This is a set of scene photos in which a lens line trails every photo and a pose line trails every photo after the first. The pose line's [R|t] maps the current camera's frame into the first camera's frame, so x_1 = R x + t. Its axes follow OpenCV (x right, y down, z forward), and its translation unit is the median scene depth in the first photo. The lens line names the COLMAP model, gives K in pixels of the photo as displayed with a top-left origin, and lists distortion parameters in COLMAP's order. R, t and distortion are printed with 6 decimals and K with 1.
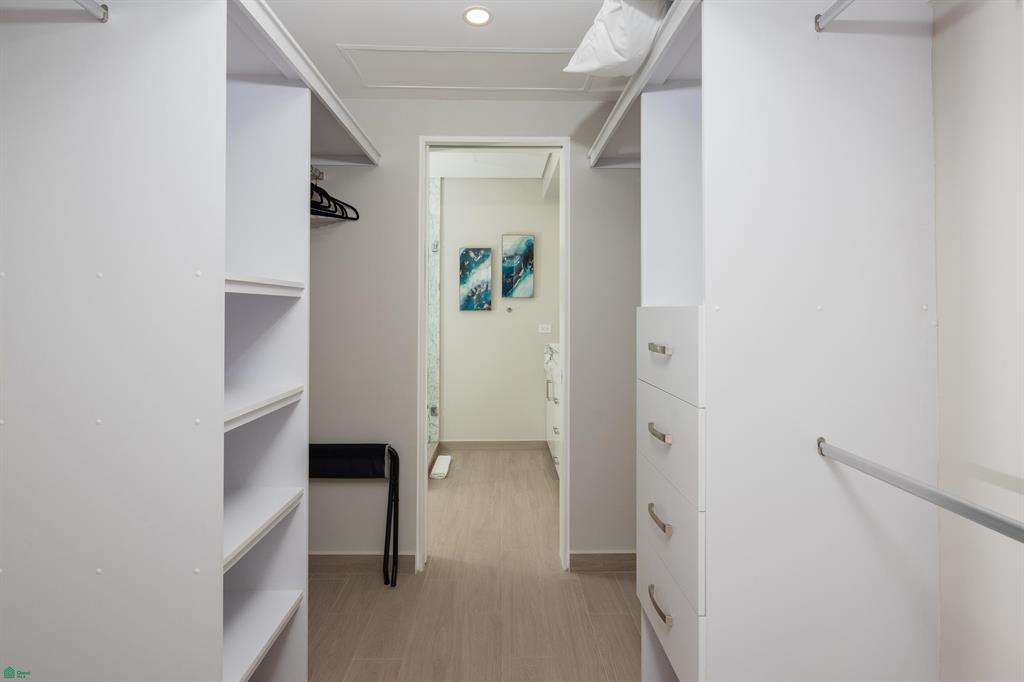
lens RADIAL K [[498.7, 0, 509.1], [0, 498.7, 306.6], [0, 0, 1]] dist [0.006341, -0.004743]
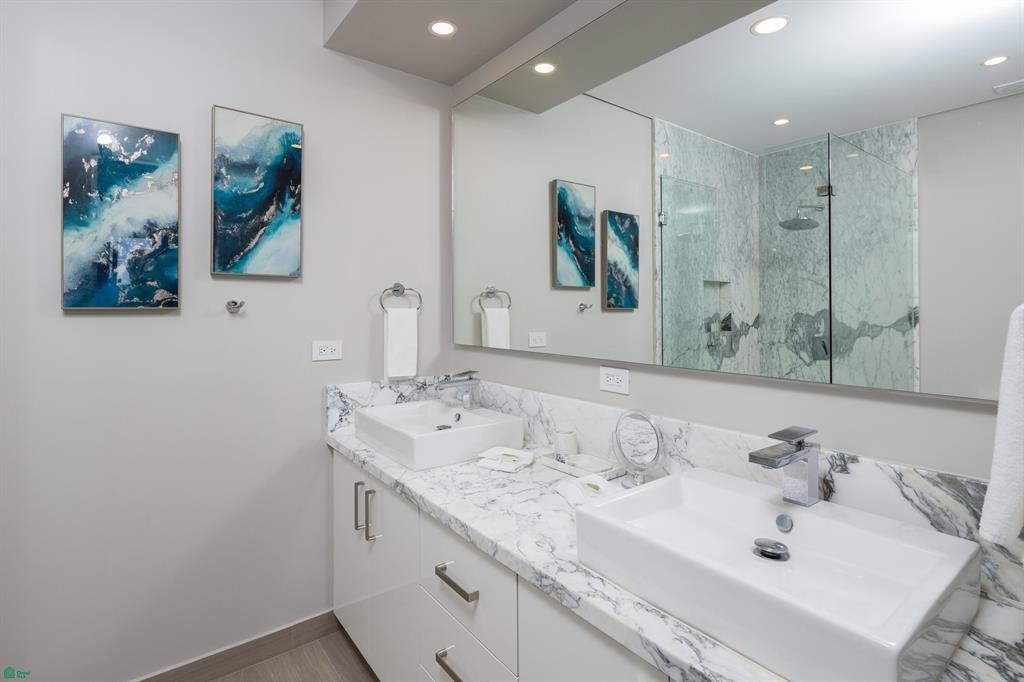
lens RADIAL K [[498.7, 0, 507.5], [0, 498.7, 315.2], [0, 0, 1]] dist [0.006341, -0.004743]
pose [[0.807557, -0.005851, 0.589760, -0.057129], [0.006786, 0.999977, 0.000629, 0.014650], [-0.589750, 0.003494, 0.807578, 0.565584]]
